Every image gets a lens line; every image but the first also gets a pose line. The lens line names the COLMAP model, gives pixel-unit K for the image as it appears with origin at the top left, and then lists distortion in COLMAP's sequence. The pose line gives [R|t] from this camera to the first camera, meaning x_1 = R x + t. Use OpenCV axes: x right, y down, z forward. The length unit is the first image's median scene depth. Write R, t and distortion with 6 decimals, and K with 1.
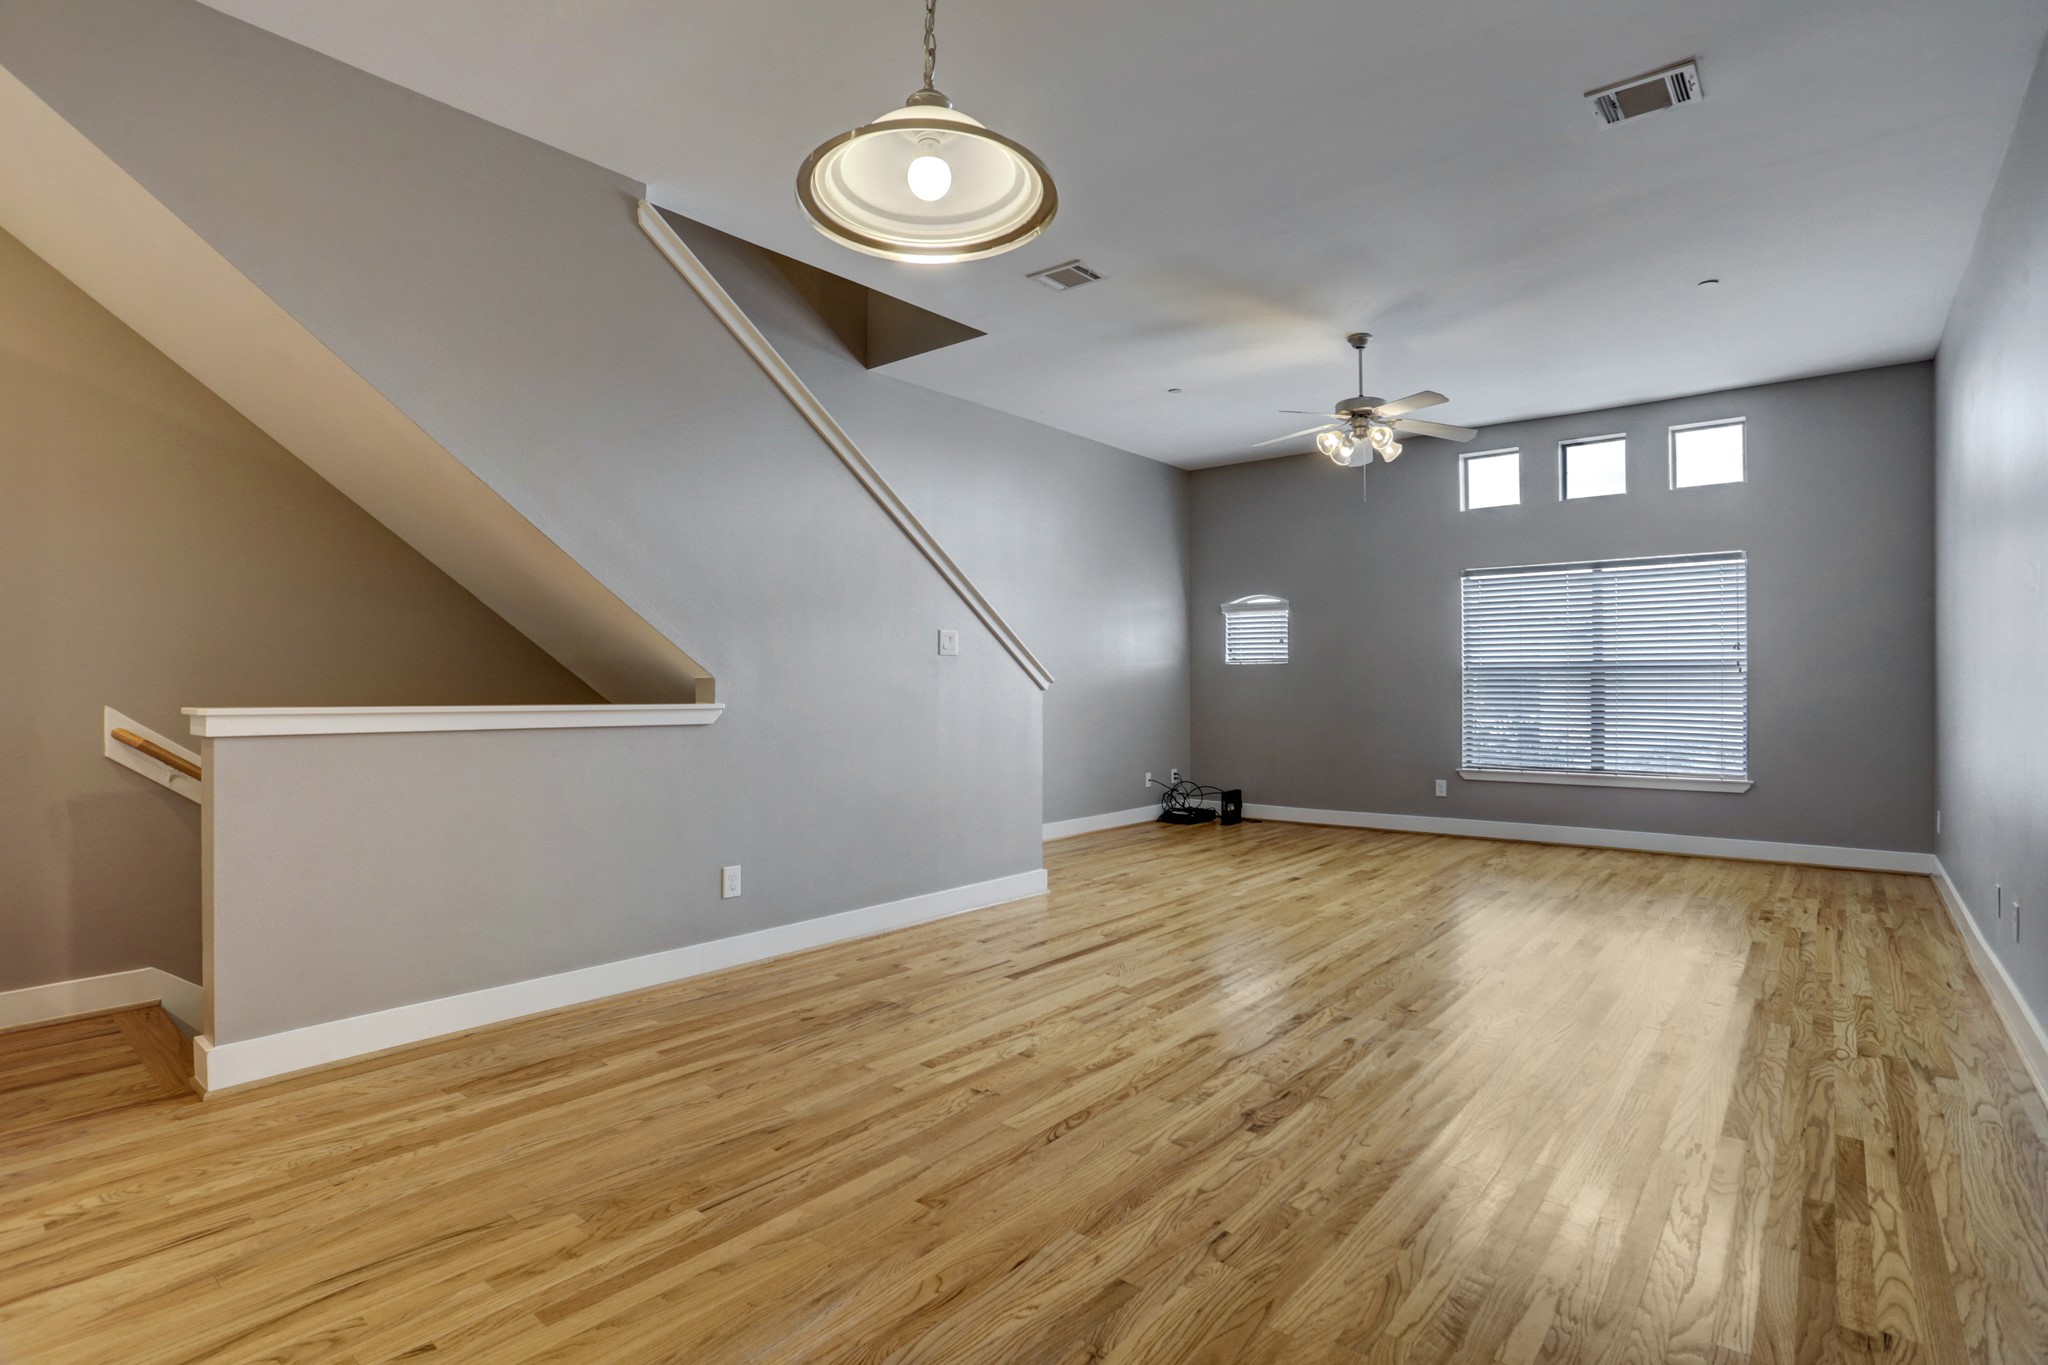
lens RADIAL K [[1011.2, 0, 1024.1], [0, 1011.2, 681.6], [0, 0, 1]] dist [-0.005121, -0.000857]
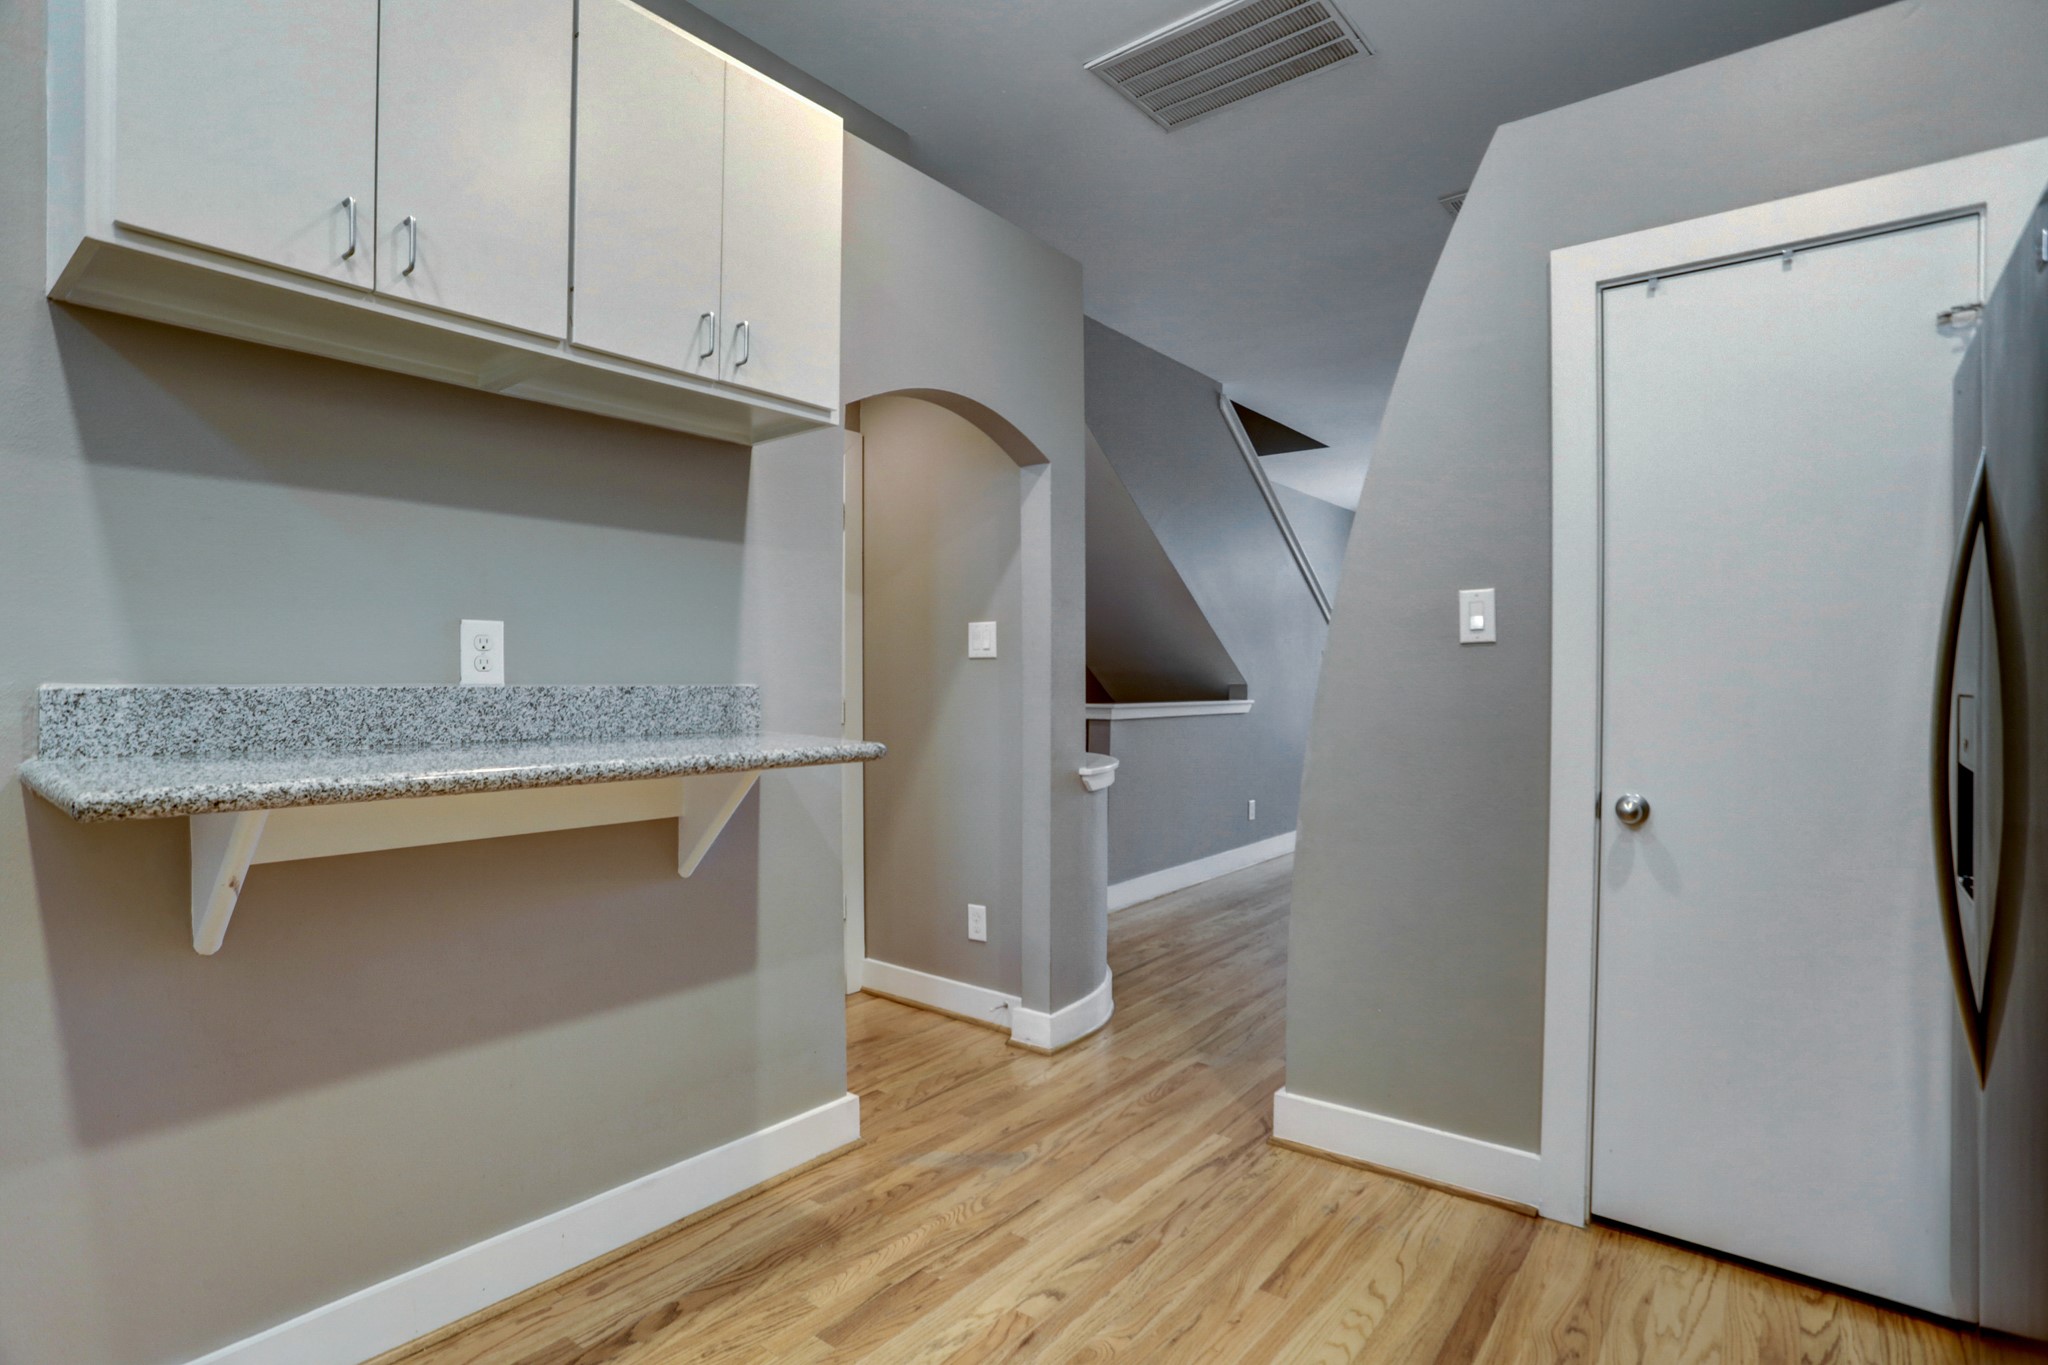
lens RADIAL K [[1010.2, 0, 1023.4], [0, 1010.2, 687.7], [0, 0, 1]] dist [-0.058211, 0.019071]
pose [[0.999686, -0.009908, 0.023032, -0.704692], [0.009847, 0.999948, 0.002772, -0.006044], [-0.023058, -0.002545, 0.999731, -0.594847]]
